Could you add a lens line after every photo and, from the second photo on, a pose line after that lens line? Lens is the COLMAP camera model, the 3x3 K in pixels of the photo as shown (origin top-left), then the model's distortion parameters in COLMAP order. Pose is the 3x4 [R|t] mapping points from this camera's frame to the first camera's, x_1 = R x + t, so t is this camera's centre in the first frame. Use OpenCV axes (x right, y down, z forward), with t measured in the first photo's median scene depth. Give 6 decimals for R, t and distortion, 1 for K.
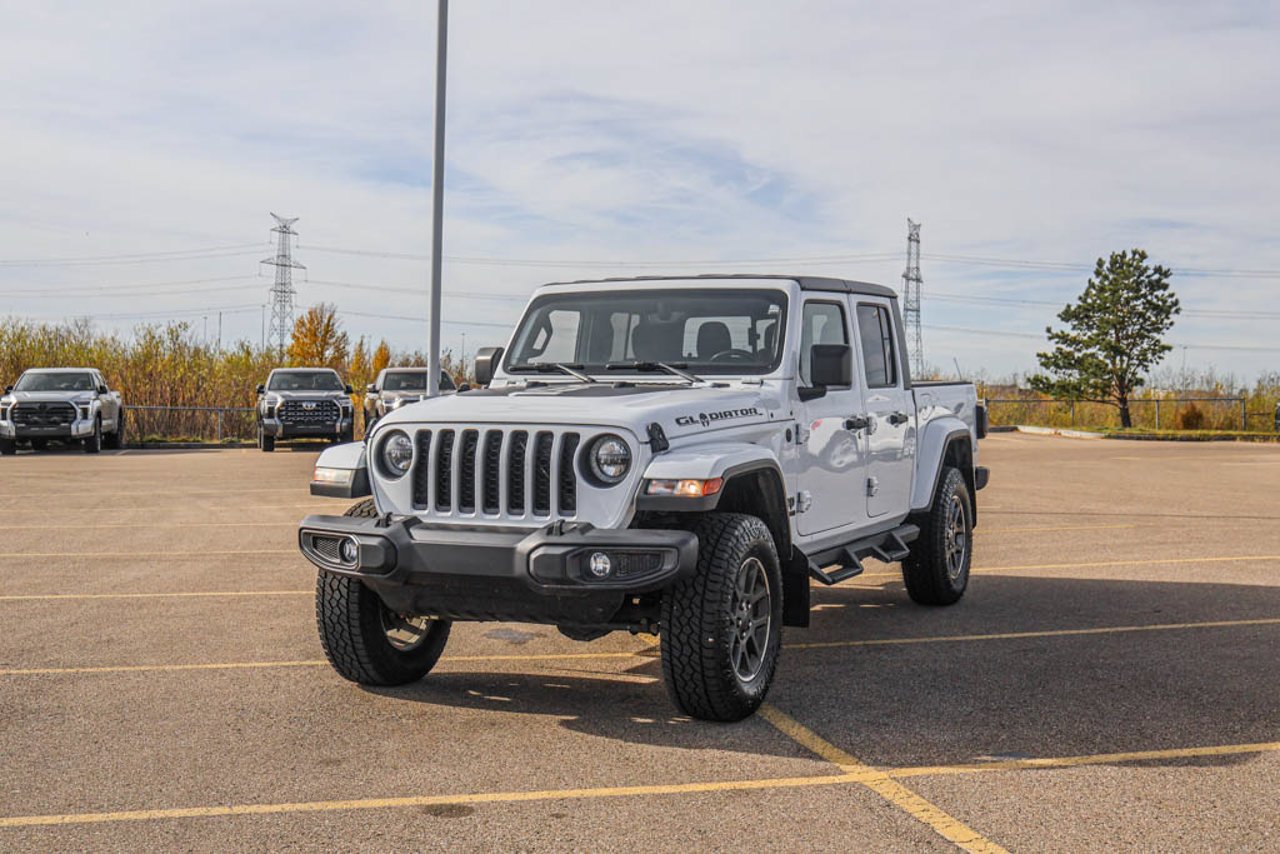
lens RADIAL K [[1634.1, 0, 627.7], [0, 1634.1, 427.1], [0, 0, 1]] dist [0.008673, 0.006890]
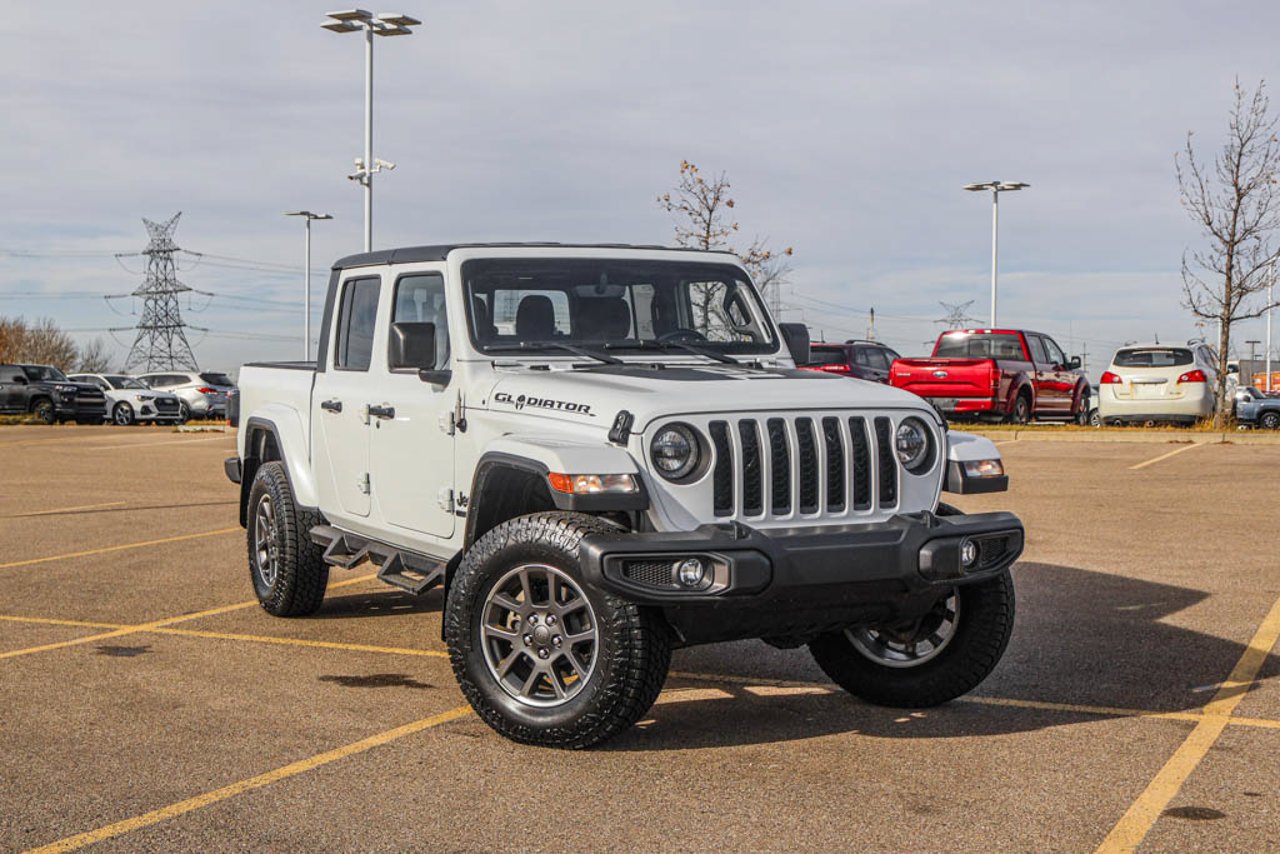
lens RADIAL K [[1731.9, 0, 640.0], [0, 1731.9, 427.0], [0, 0, 1]] dist [0.020524, 0.014921]
pose [[0.623151, -0.036238, 0.781262, -0.763228], [0.027815, 0.999321, 0.024166, -0.016402], [-0.781607, 0.006672, 0.623735, 0.428433]]
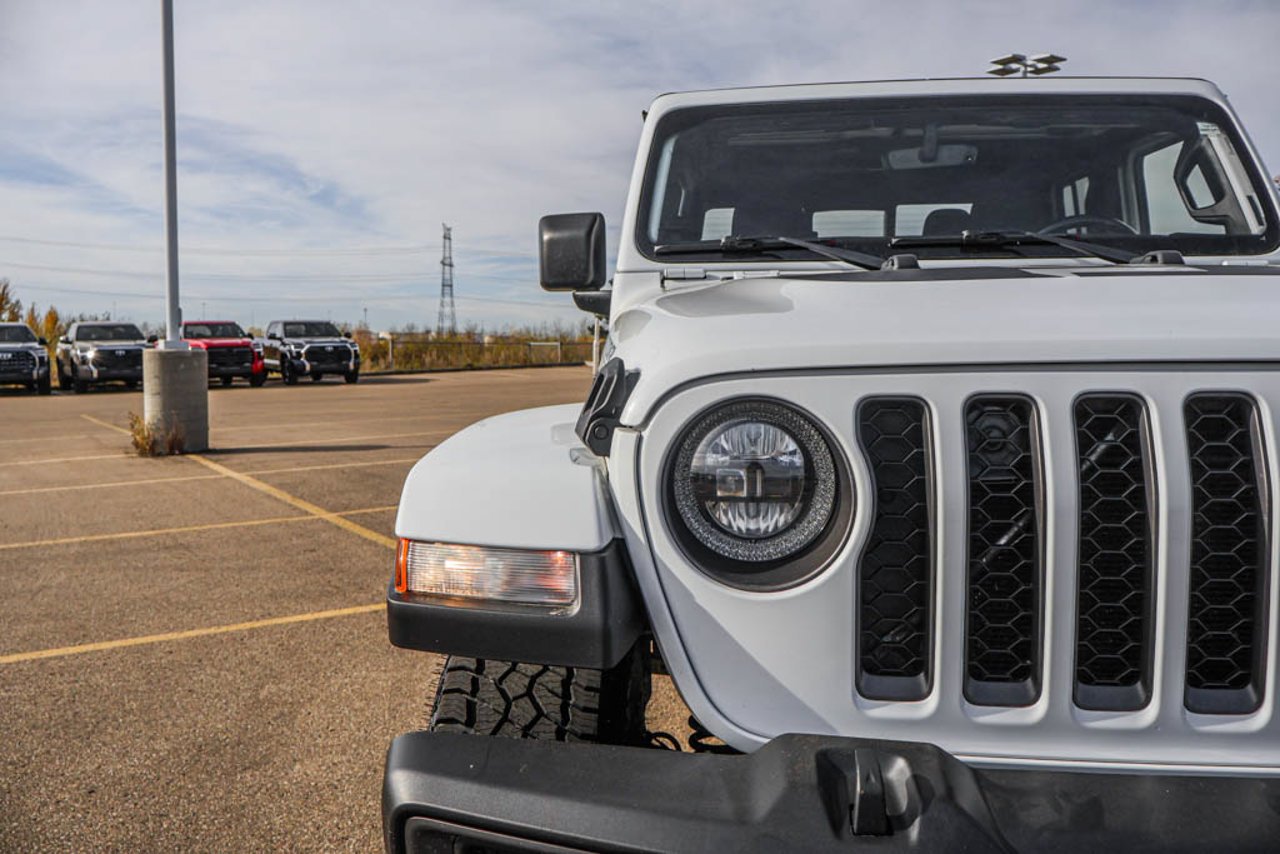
lens RADIAL K [[1069.9, 0, 640.0], [0, 1069.9, 427.0], [0, 0, 1]] dist [-0.011107, 0.008879]
pose [[0.936966, -0.041422, 0.346958, -0.200991], [0.020995, 0.997829, 0.062429, -0.004618], [-0.348790, -0.051209, 0.935801, 0.768297]]
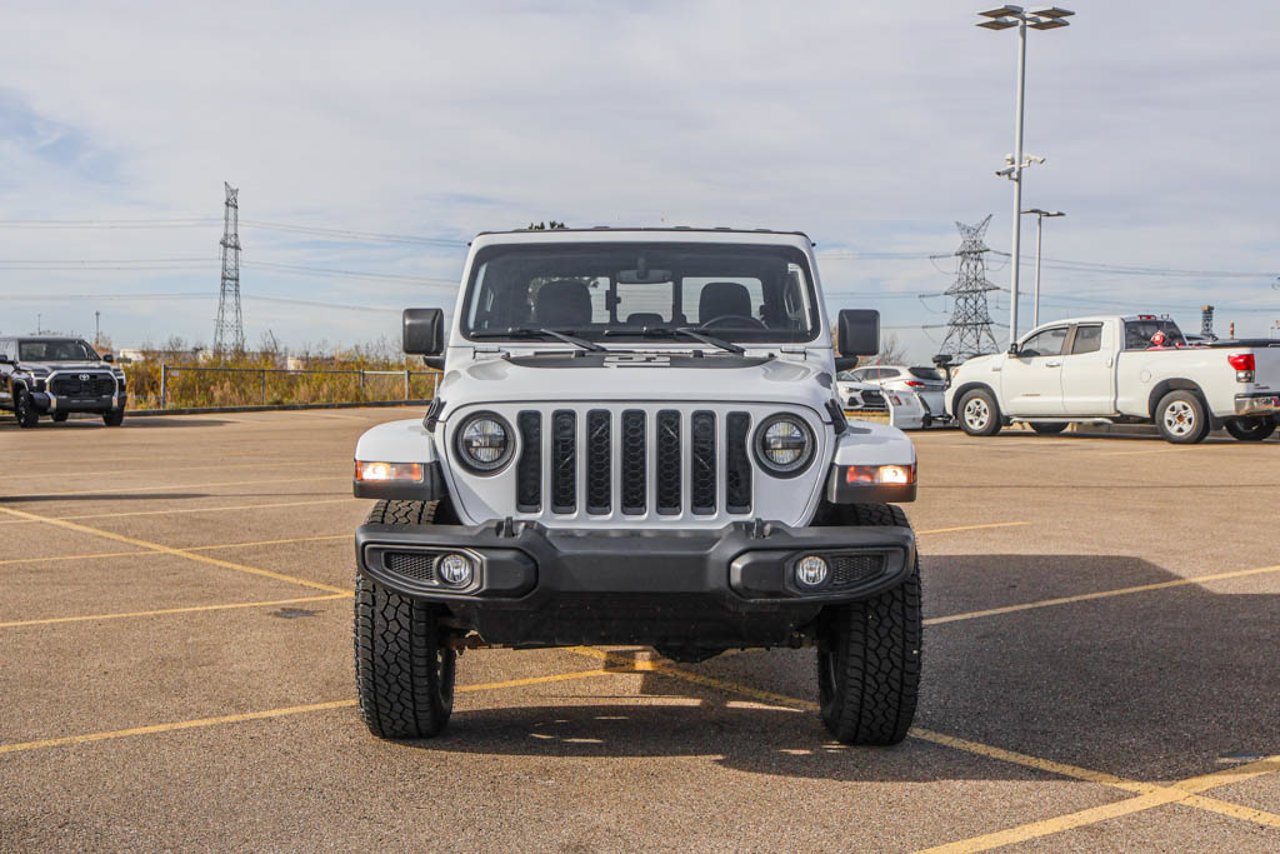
lens RADIAL K [[1675.6, 0, 640.0], [0, 1675.6, 427.0], [0, 0, 1]] dist [0.000533, -0.029002]
pose [[0.912650, -0.017223, 0.408379, -0.366218], [0.010686, 0.999776, 0.018284, -0.004419], [-0.408603, -0.012323, 0.912629, 0.216381]]
